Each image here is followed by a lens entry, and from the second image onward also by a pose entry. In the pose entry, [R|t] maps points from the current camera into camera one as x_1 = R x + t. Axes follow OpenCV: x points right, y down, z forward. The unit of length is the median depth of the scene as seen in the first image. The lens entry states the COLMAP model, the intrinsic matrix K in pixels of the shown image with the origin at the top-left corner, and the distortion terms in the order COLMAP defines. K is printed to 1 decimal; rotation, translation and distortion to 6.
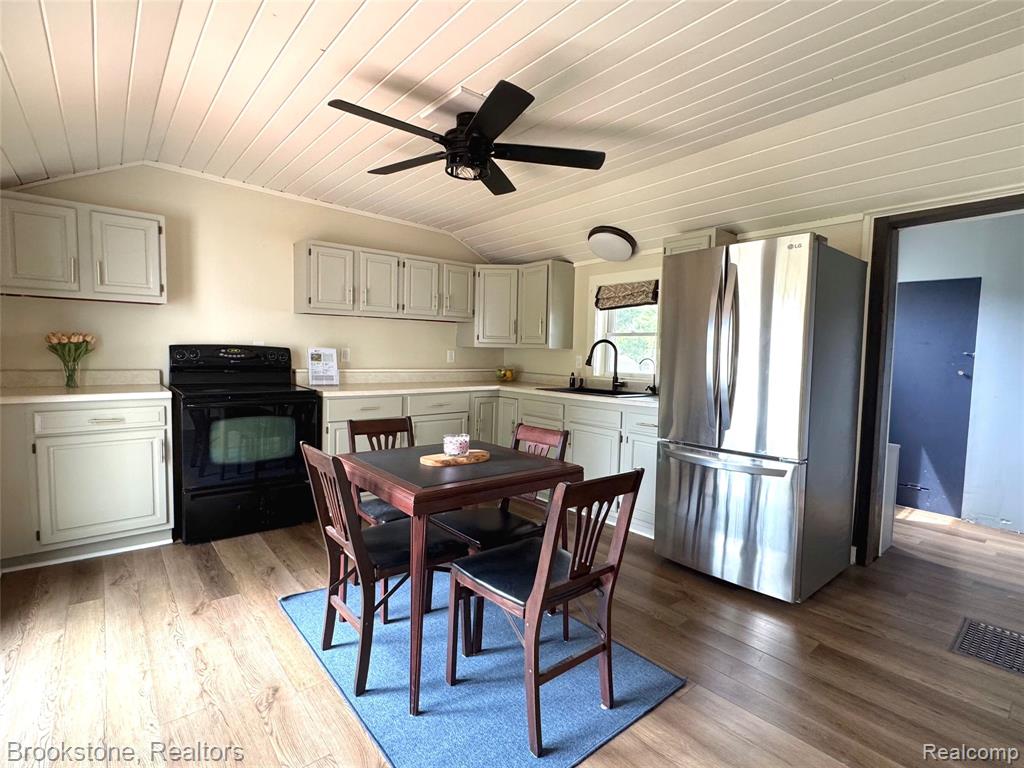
lens RADIAL K [[494.3, 0, 511.9], [0, 494.3, 380.8], [0, 0, 1]] dist [-0.003706, 0.000262]
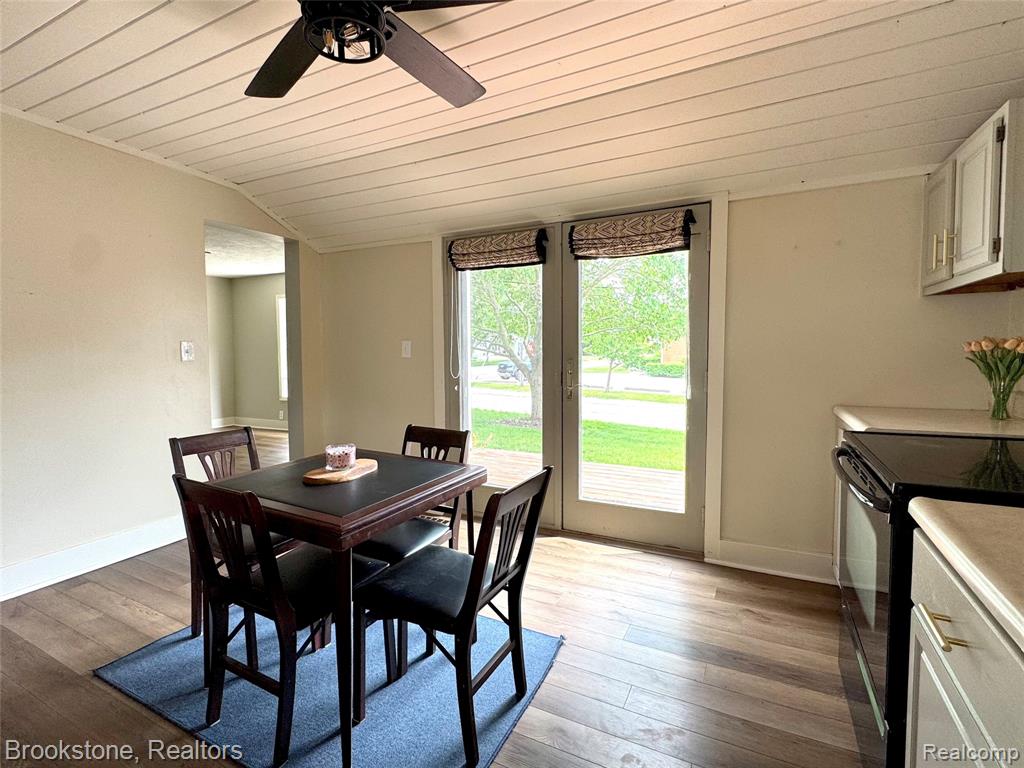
lens RADIAL K [[494.3, 0, 511.9], [0, 494.3, 380.8], [0, 0, 1]] dist [-0.003706, 0.000262]
pose [[-0.921649, 0.006934, -0.387963, -0.042034], [-0.039478, 0.992976, 0.111533, -0.102027], [0.386012, 0.118110, -0.914902, 1.616557]]
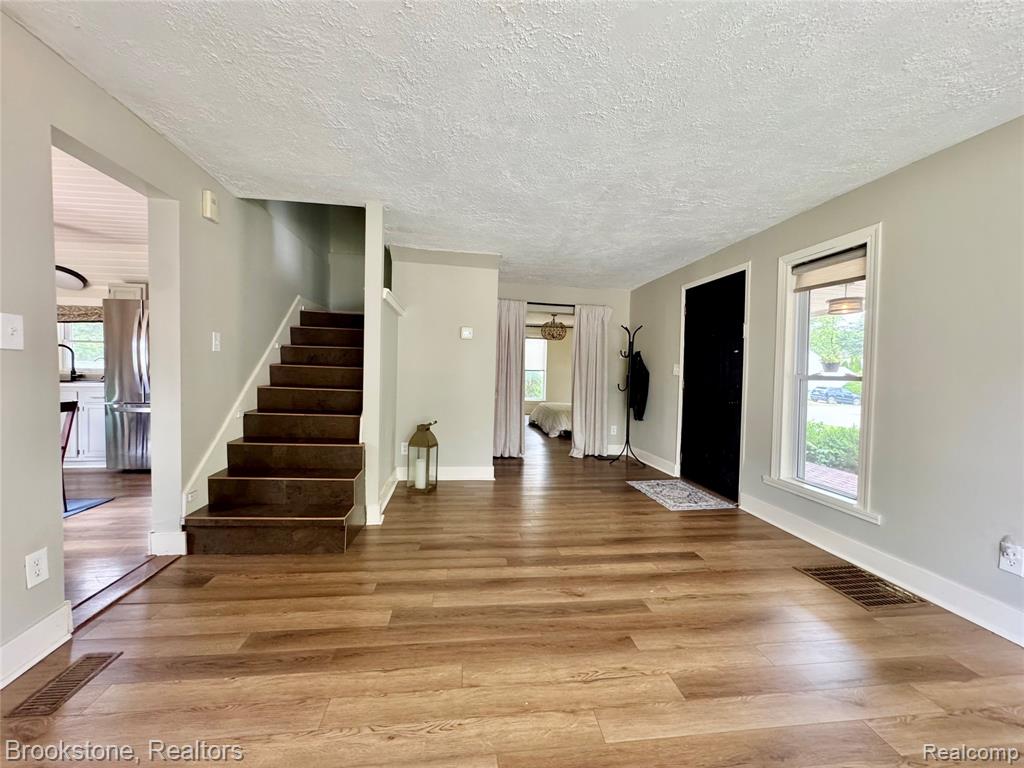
lens RADIAL K [[409.3, 0, 513.0], [0, 409.3, 382.1], [0, 0, 1]] dist [-0.002558, -0.000087]
pose [[0.539667, -0.034069, 0.841189, -0.150843], [0.040271, 0.999082, 0.014628, 0.092032], [-0.840915, 0.025981, 0.540543, -1.099505]]
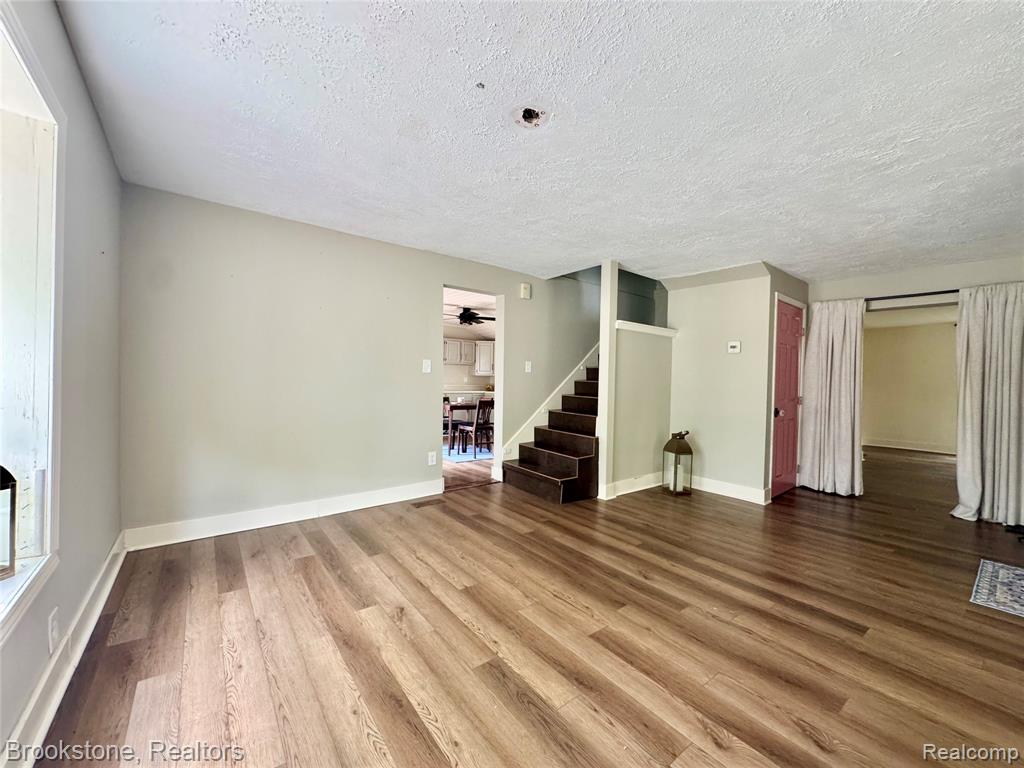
lens RADIAL K [[410.9, 0, 512.5], [0, 410.9, 383.4], [0, 0, 1]] dist [-0.004067, -0.000212]
pose [[0.999020, 0.001034, -0.044244, 0.342570], [-0.003643, 0.998255, -0.058931, 0.156277], [0.044106, 0.059035, 0.997281, -1.727570]]
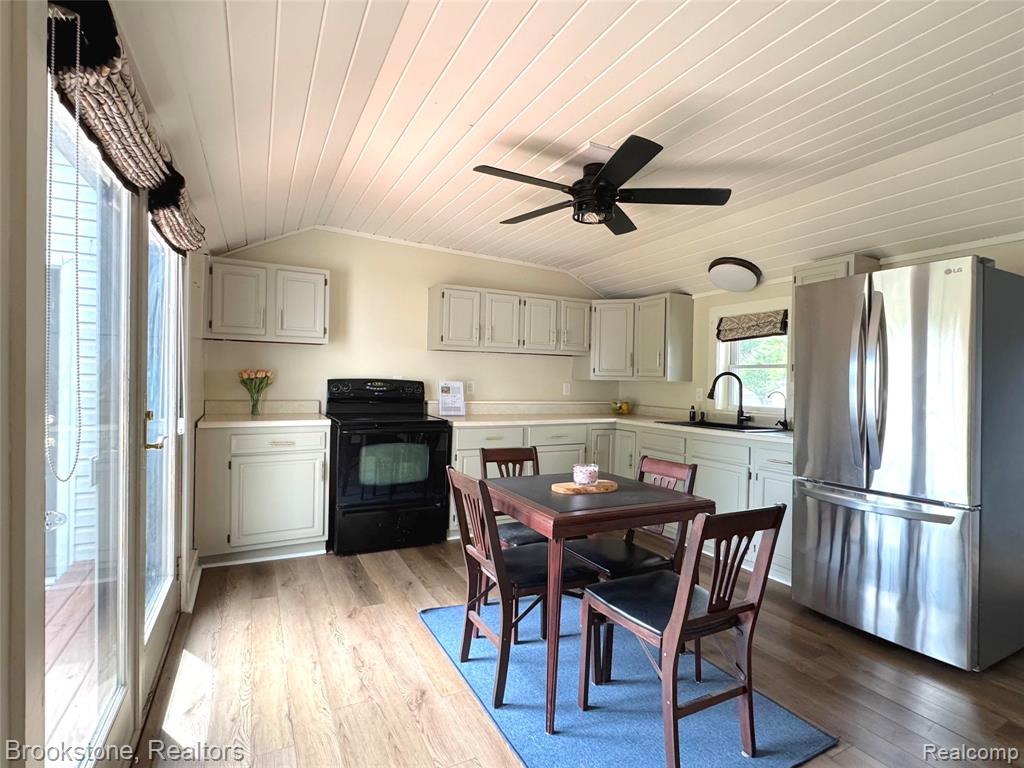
lens RADIAL K [[494.3, 0, 511.9], [0, 494.3, 380.8], [0, 0, 1]] dist [-0.003706, 0.000262]
pose [[0.977590, -0.003029, -0.210494, -0.035588], [-0.010683, 0.997894, -0.063976, 0.000754], [0.210245, 0.064791, 0.975500, -0.052887]]
